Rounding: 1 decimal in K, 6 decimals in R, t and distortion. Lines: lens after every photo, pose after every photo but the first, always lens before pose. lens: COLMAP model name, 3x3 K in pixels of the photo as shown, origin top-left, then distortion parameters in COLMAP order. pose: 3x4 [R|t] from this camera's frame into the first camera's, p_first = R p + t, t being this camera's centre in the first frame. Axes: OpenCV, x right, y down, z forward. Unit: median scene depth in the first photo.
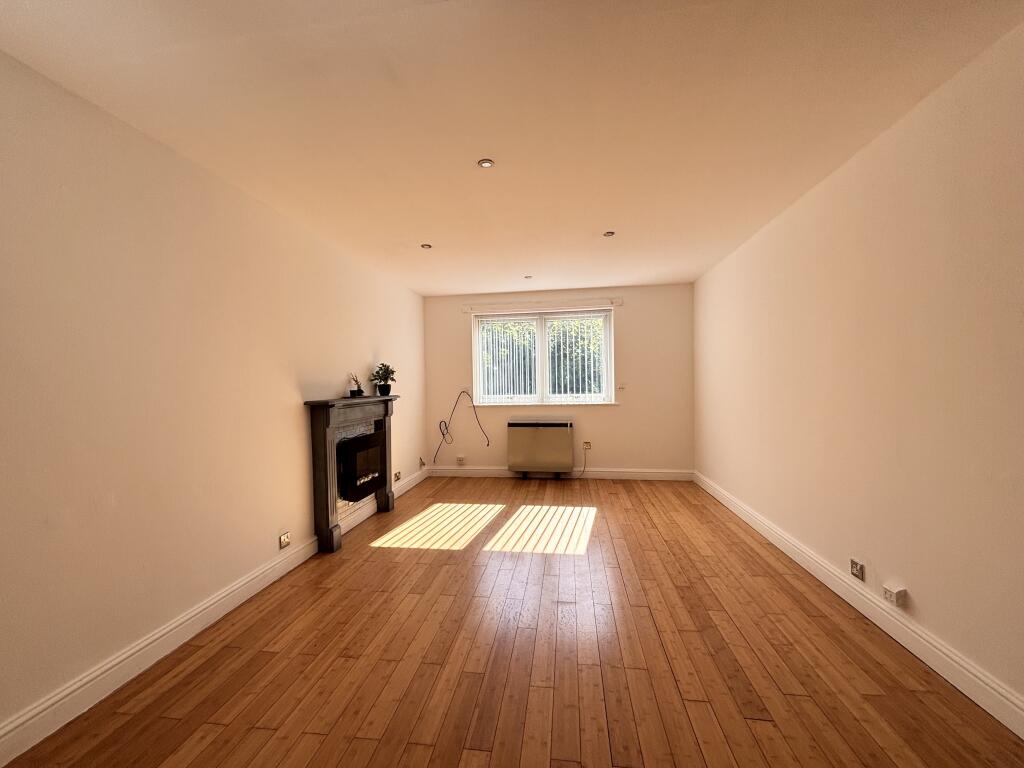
lens RADIAL K [[411.0, 0, 507.4], [0, 411.0, 379.9], [0, 0, 1]] dist [-0.001388, -0.000792]
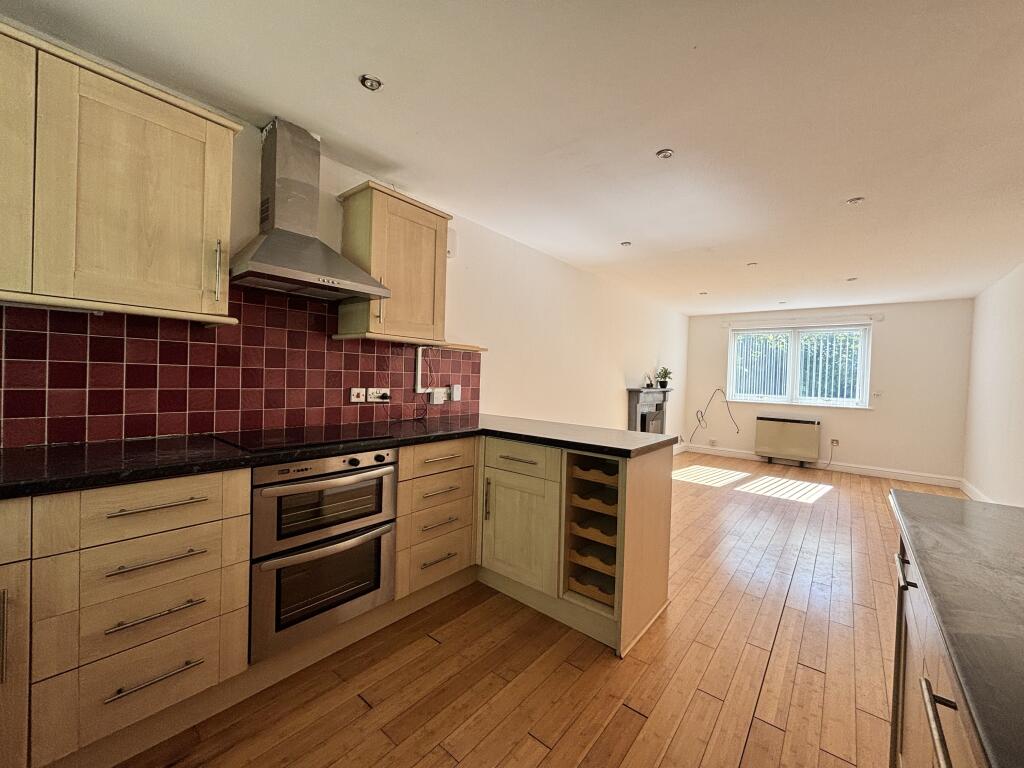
lens RADIAL K [[411.0, 0, 512.0], [0, 411.0, 384.0], [0, 0, 1]] dist [0.000087, -0.000059]
pose [[0.855778, 0.055971, -0.514307, 0.001989], [-0.044592, 0.998411, 0.034456, -0.004326], [0.515418, -0.006553, 0.856914, -0.564167]]
